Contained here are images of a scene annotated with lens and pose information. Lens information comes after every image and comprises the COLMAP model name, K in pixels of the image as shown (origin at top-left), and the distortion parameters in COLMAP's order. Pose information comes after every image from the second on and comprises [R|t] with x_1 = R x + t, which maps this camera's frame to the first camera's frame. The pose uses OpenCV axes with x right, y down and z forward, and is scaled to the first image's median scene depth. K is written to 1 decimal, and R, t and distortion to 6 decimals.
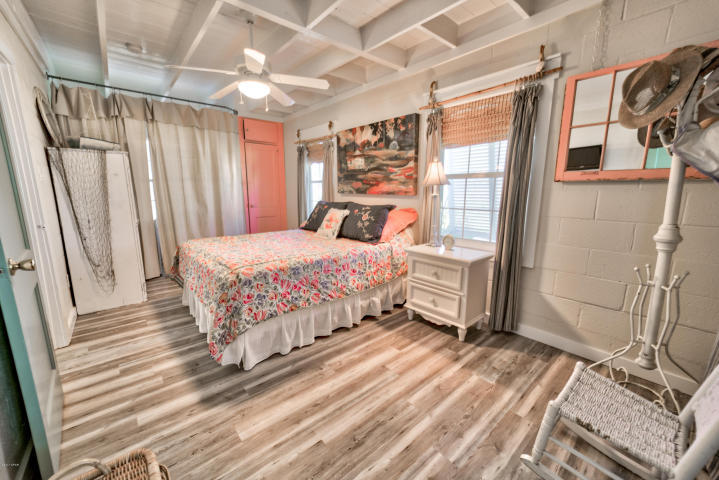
lens RADIAL K [[289.1, 0, 356.8], [0, 289.1, 242.2], [0, 0, 1]] dist [0.002472, 0.000578]
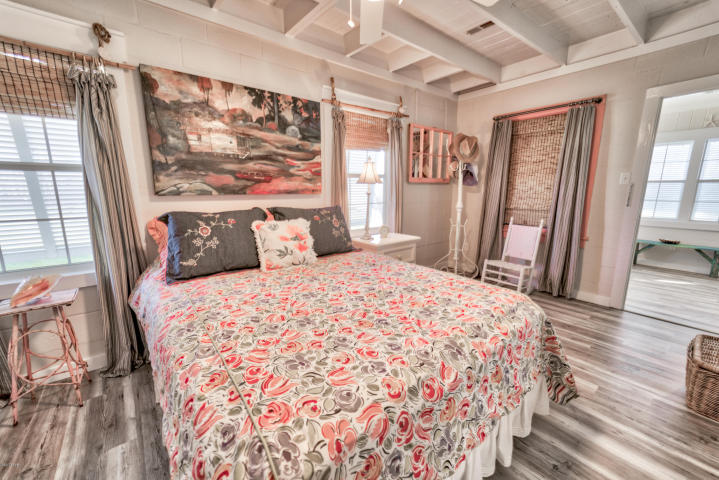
lens RADIAL K [[289.1, 0, 356.8], [0, 289.1, 242.2], [0, 0, 1]] dist [0.002472, 0.000578]
pose [[0.018168, -0.185824, 0.982415, -0.669903], [0.182234, 0.966734, 0.179488, -0.147189], [-0.983087, 0.175768, 0.051427, 0.807691]]
